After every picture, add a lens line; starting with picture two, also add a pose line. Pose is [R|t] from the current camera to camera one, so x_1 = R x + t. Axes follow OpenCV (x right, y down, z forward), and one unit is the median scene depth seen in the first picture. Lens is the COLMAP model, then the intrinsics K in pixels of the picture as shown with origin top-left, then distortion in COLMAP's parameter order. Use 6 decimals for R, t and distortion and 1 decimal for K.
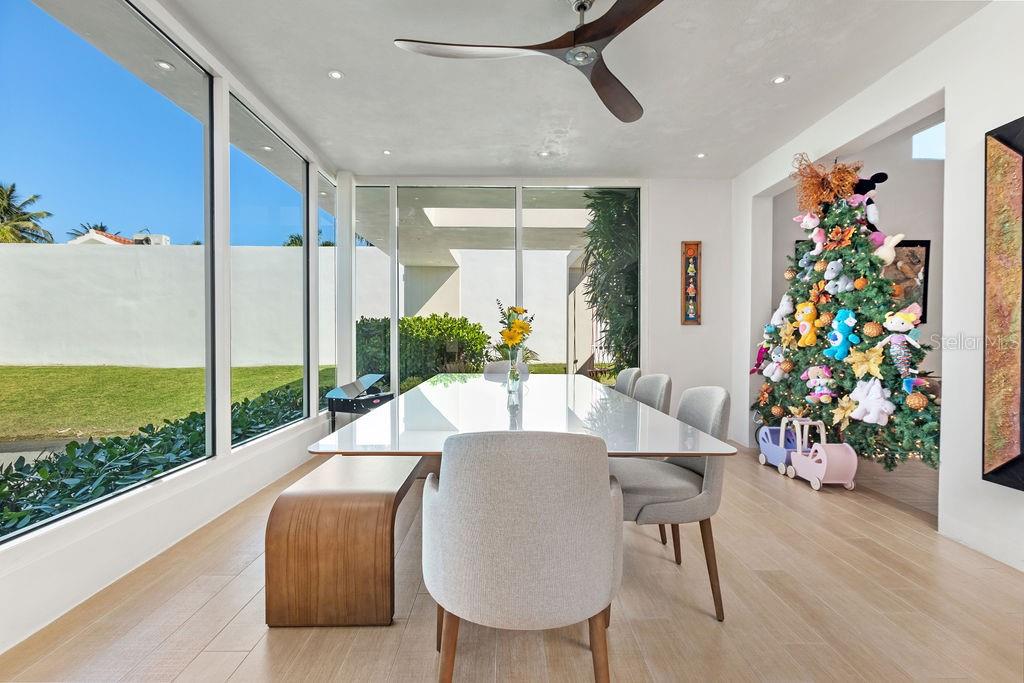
lens RADIAL K [[457.0, 0, 512.0], [0, 457.0, 341.5], [0, 0, 1]] dist [-0.002088, 0.000082]
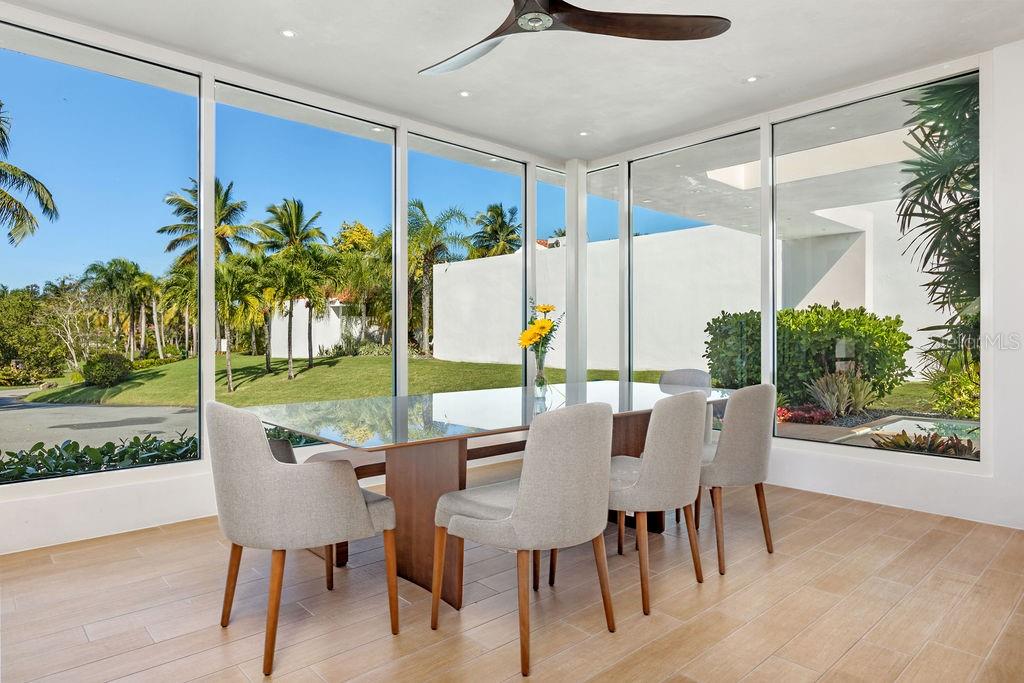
lens RADIAL K [[606.0, 0, 512.0], [0, 606.0, 341.5], [0, 0, 1]] dist [-0.001129, -0.000174]
pose [[0.669668, 0.002686, -0.742656, 0.206725], [-0.006136, 0.999979, -0.001916, 0.001396], [0.742635, 0.005840, 0.669670, 0.034825]]
